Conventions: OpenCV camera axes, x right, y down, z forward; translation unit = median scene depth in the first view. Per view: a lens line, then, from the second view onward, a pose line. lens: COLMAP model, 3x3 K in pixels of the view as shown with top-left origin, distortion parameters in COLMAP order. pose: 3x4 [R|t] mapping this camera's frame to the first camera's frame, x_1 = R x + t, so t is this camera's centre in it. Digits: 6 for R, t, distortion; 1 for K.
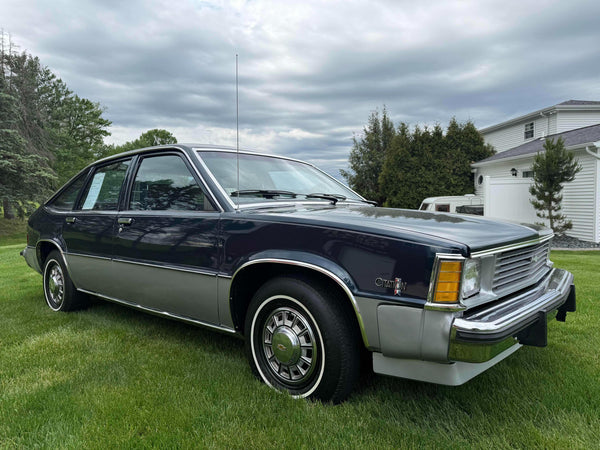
lens RADIAL K [[436.4, 0, 300.4], [0, 436.4, 215.0], [0, 0, 1]] dist [0.084514, -0.164922]
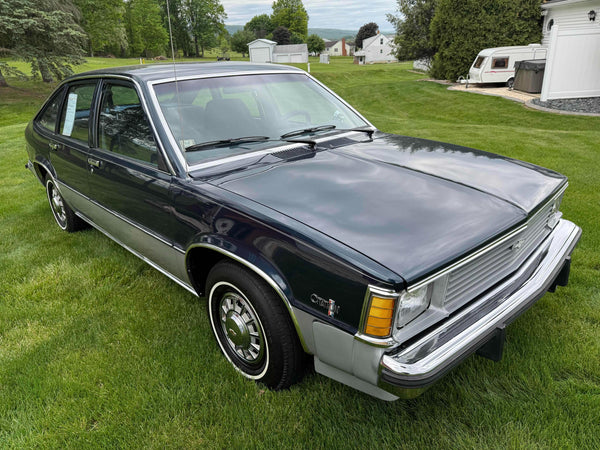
lens RADIAL K [[446.3, 0, 300.0], [0, 446.3, 225.0], [0, 0, 1]] dist [-0.006690, -0.008621]
pose [[0.993792, 0.005878, -0.111101, 0.036349], [0.033401, 0.936775, 0.348333, -0.044439], [0.106124, -0.349882, 0.930763, 0.028675]]
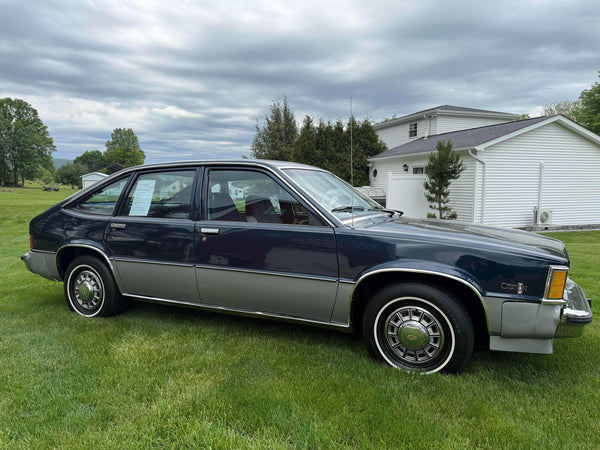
lens RADIAL K [[436.4, 0, 300.4], [0, 436.4, 215.0], [0, 0, 1]] dist [0.084514, -0.164922]
pose [[0.959702, 0.002493, 0.281009, -0.121214], [-0.013526, 0.999211, 0.037329, -0.016886], [-0.280694, -0.039626, 0.958979, -0.022466]]
